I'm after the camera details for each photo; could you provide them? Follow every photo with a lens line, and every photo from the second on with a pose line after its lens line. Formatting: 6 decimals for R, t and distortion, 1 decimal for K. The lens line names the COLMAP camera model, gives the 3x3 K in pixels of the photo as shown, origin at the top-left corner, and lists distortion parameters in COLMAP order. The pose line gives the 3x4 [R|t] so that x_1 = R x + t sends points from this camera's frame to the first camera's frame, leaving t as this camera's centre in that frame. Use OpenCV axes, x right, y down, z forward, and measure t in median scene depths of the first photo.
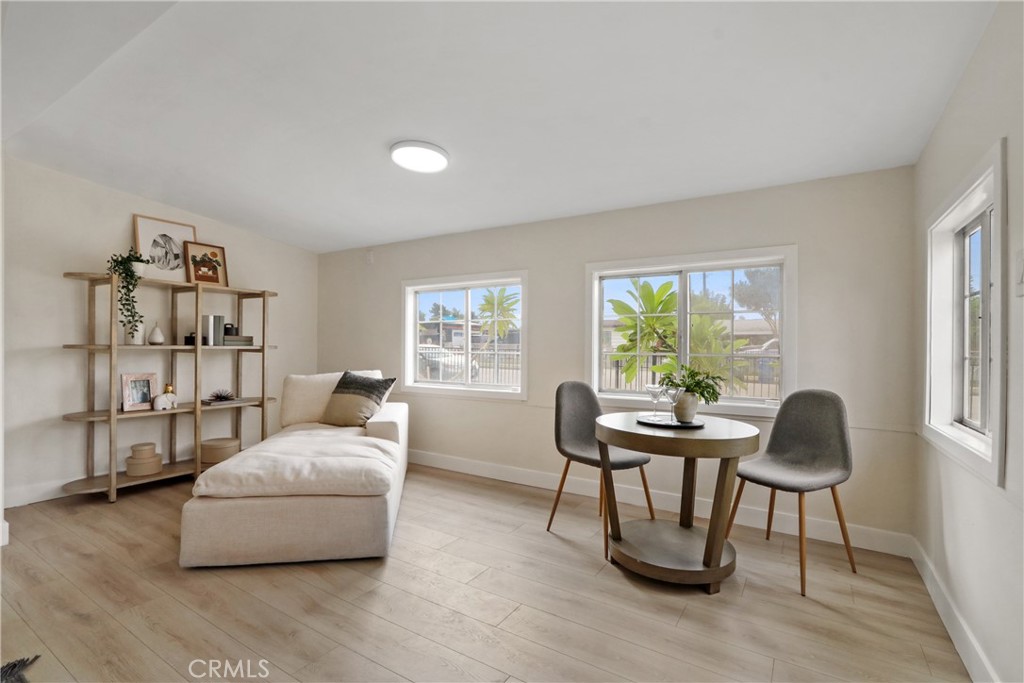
lens RADIAL K [[478.3, 0, 509.3], [0, 478.3, 341.0], [0, 0, 1]] dist [-0.015552, 0.003735]
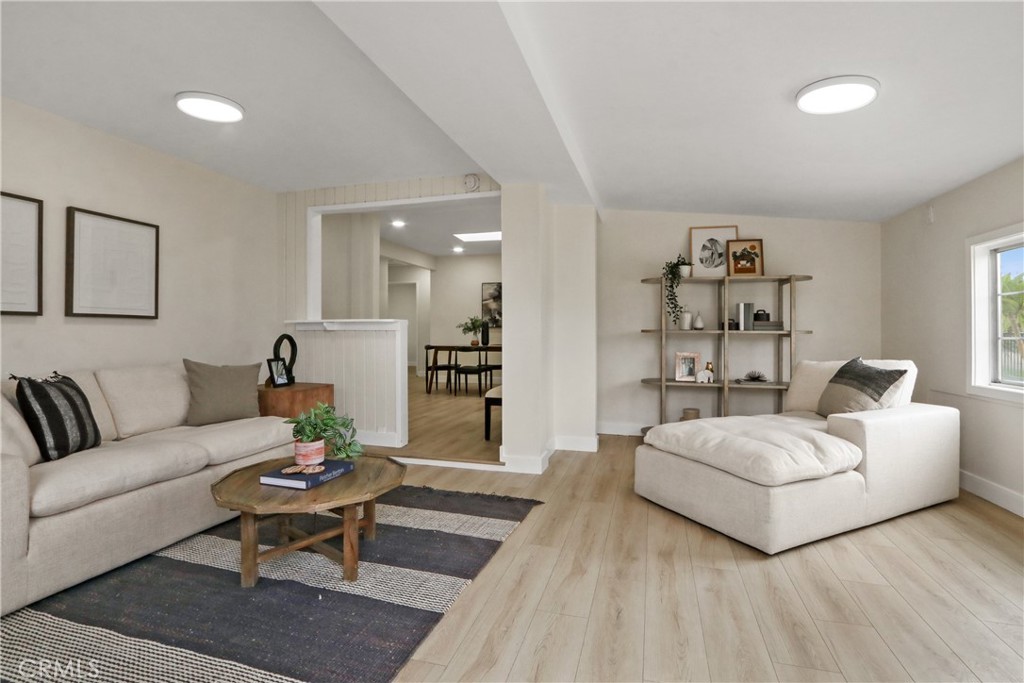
lens RADIAL K [[478.3, 0, 511.5], [0, 478.3, 334.9], [0, 0, 1]] dist [-0.015552, 0.003735]
pose [[0.284748, 0.001728, -0.958601, 0.363942], [0.006660, 0.999971, 0.003781, 0.015776], [0.958579, -0.007460, 0.284728, 0.199885]]
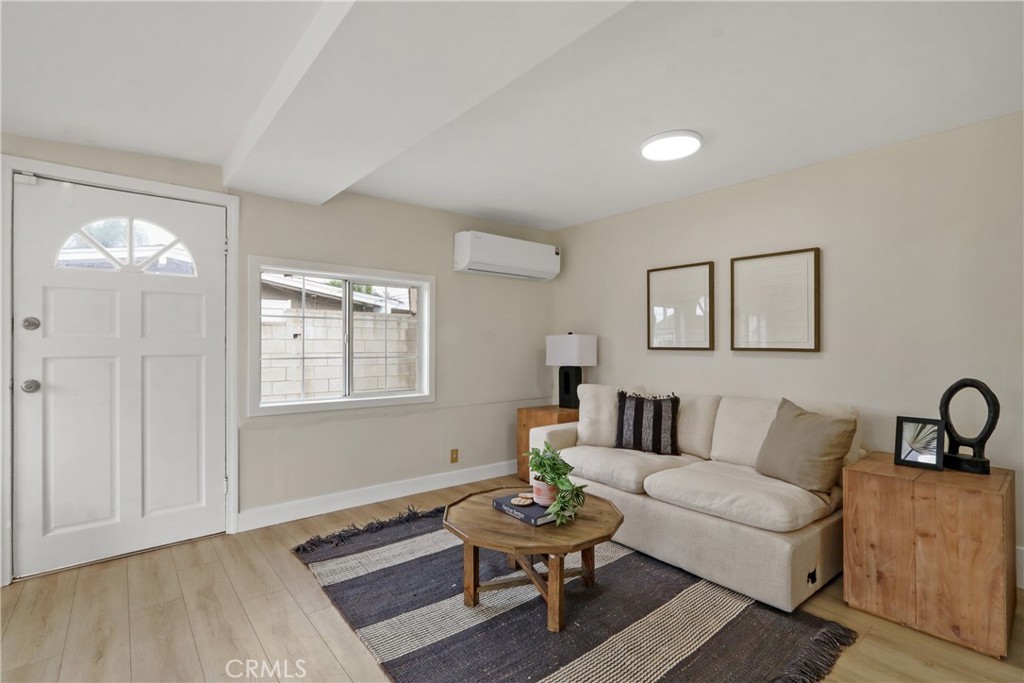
lens RADIAL K [[478.3, 0, 515.3], [0, 478.3, 343.2], [0, 0, 1]] dist [-0.015552, 0.003735]
pose [[-0.953242, -0.006996, 0.302127, -0.572346], [-0.010454, 0.999897, -0.009829, -0.021752], [-0.302028, -0.012528, -0.953217, 0.813050]]
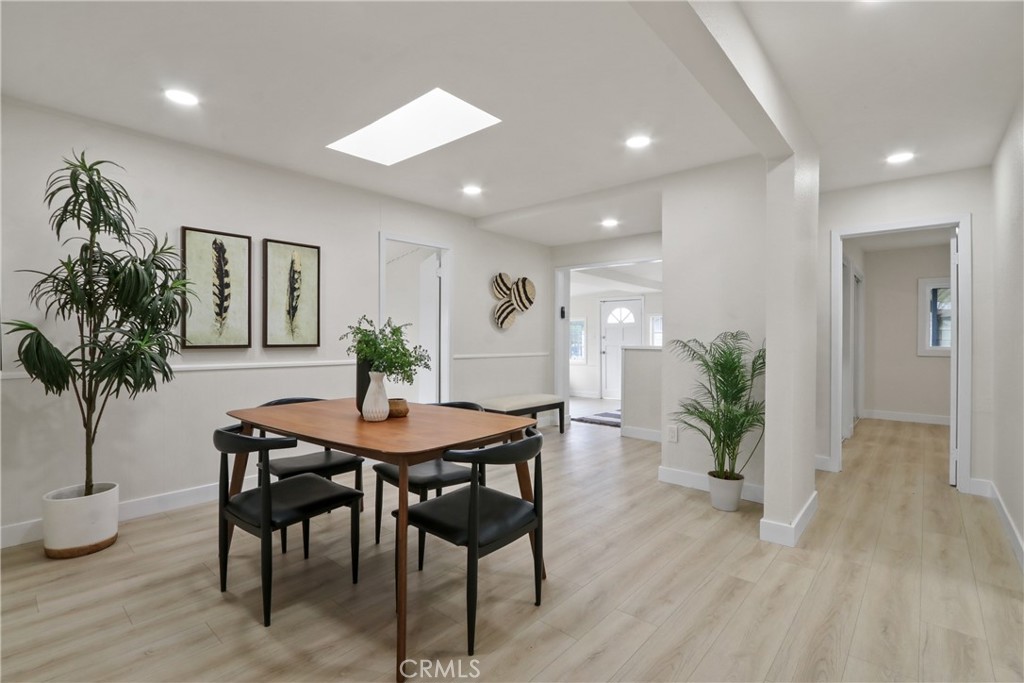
lens RADIAL K [[478.3, 0, 509.4], [0, 478.3, 338.6], [0, 0, 1]] dist [-0.015552, 0.003735]
pose [[0.162358, -0.002862, 0.986728, -2.862294], [-0.008370, 0.999956, 0.004277, -0.053776], [-0.986696, -0.008954, 0.162327, 0.428217]]
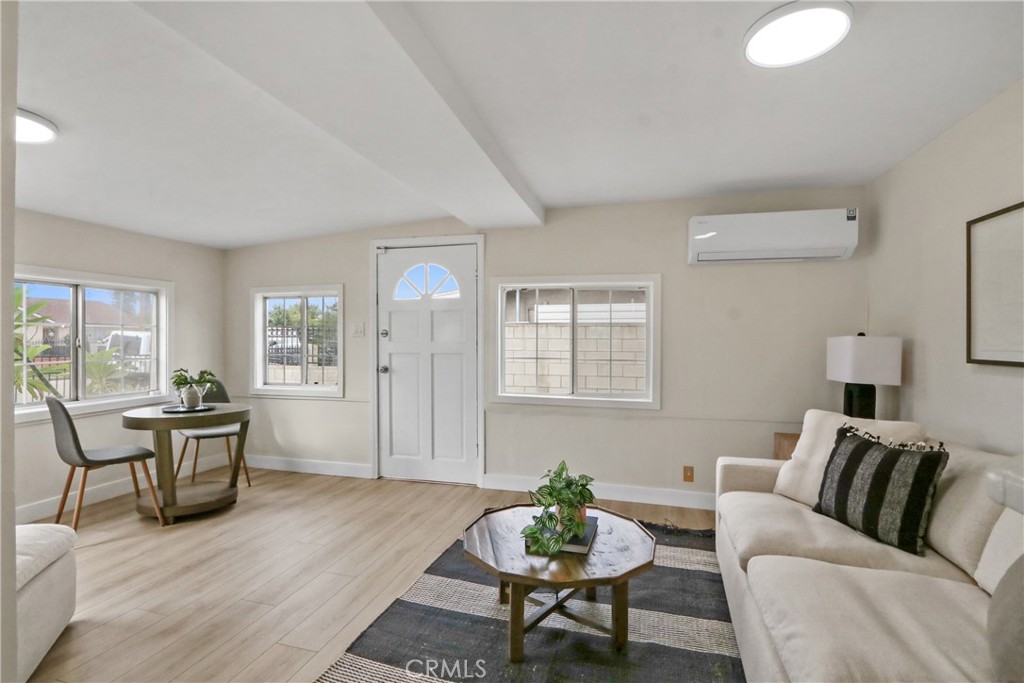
lens RADIAL K [[478.3, 0, 511.8], [0, 478.3, 345.8], [0, 0, 1]] dist [-0.015552, 0.003735]
pose [[-0.292405, -0.020110, 0.956083, -0.982949], [-0.017614, 0.999723, 0.015641, -0.045233], [-0.956132, -0.012267, -0.292678, 0.377465]]
